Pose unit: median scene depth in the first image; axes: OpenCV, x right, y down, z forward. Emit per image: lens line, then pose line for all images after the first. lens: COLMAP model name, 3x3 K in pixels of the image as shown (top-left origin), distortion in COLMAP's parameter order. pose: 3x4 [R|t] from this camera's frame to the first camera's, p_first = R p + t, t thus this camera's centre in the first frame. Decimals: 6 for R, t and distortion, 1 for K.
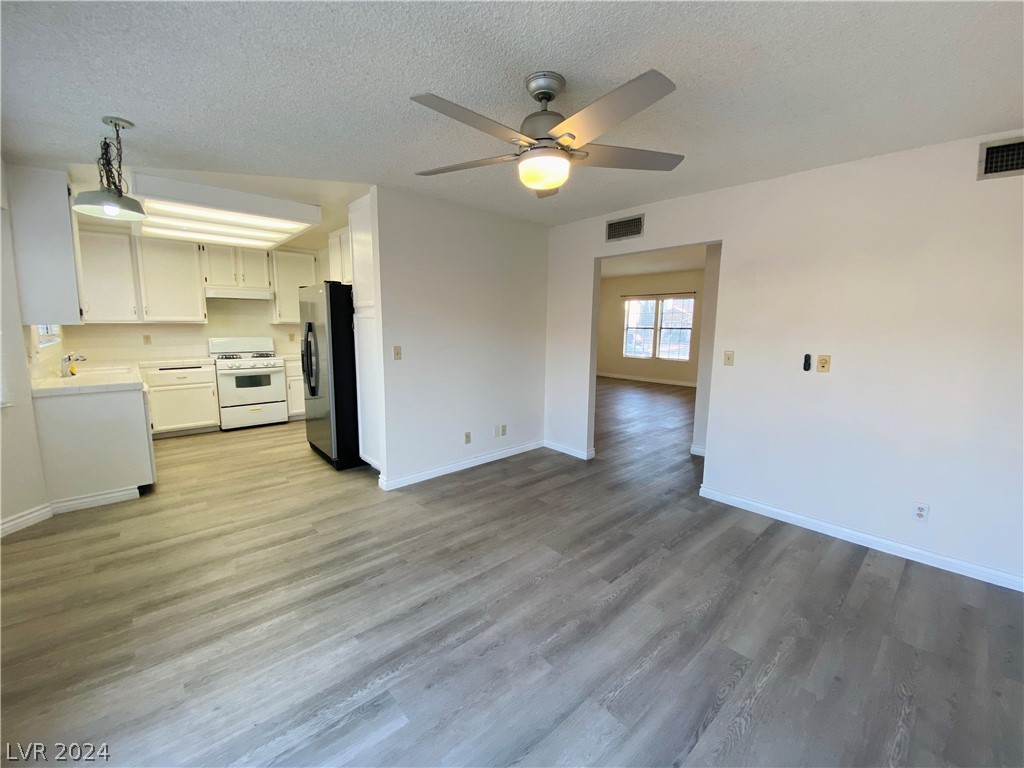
lens RADIAL K [[413.5, 0, 509.4], [0, 413.5, 383.7], [0, 0, 1]] dist [0.055282, -0.042496]
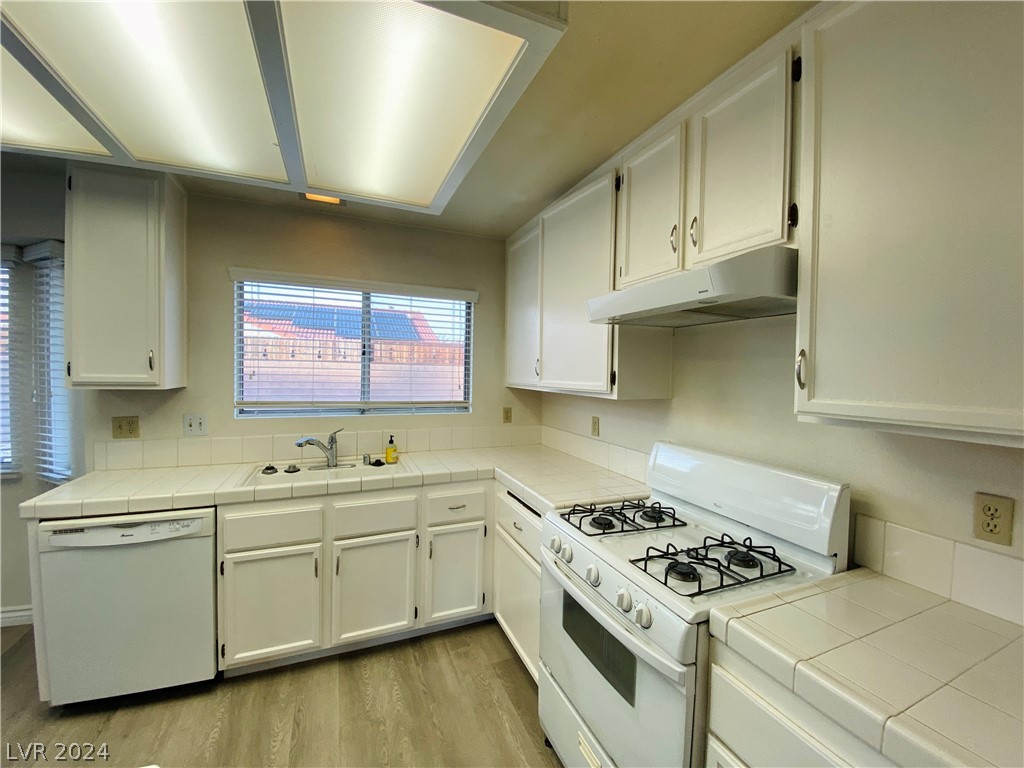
lens RADIAL K [[416.9, 0, 512.0], [0, 416.9, 384.0], [0, 0, 1]] dist [0.017198, -0.017415]
pose [[-0.327242, 0.013390, -0.944846, -0.502358], [-0.154055, 0.985766, 0.067326, -0.225968], [0.932298, 0.167590, -0.320521, 1.399663]]
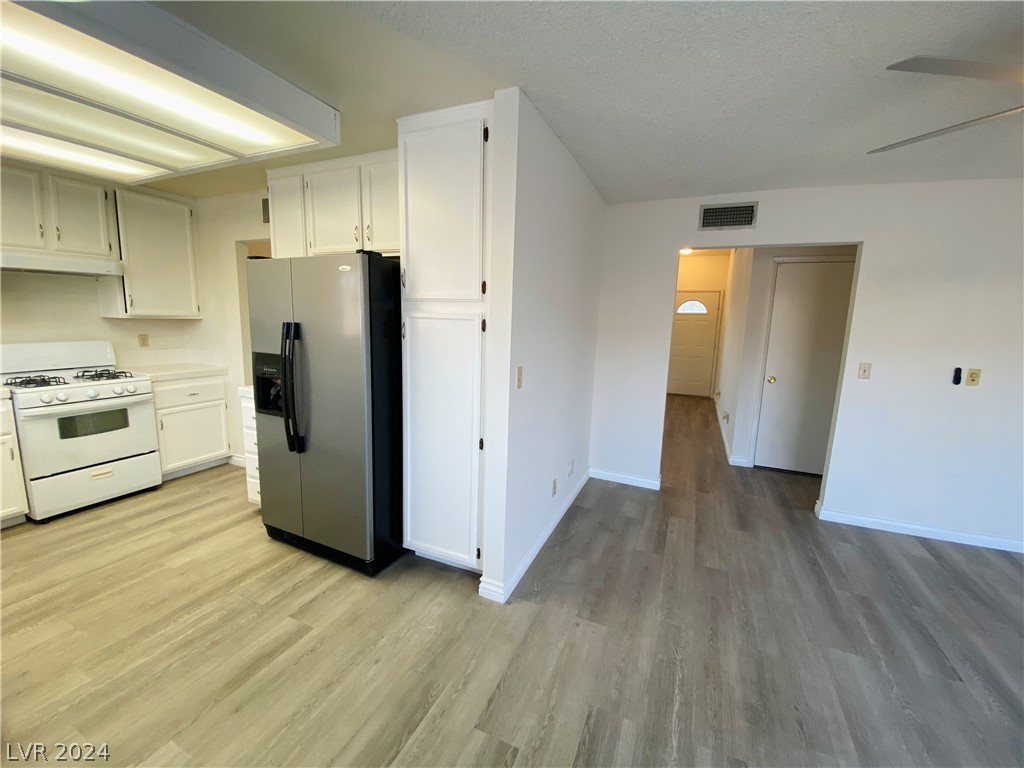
lens RADIAL K [[416.9, 0, 512.0], [0, 416.9, 384.0], [0, 0, 1]] dist [0.017198, -0.017415]
pose [[0.911411, -0.046213, 0.408894, -0.463674], [0.038645, 0.998895, 0.026757, -0.071282], [-0.409679, -0.008585, 0.912190, 0.390118]]
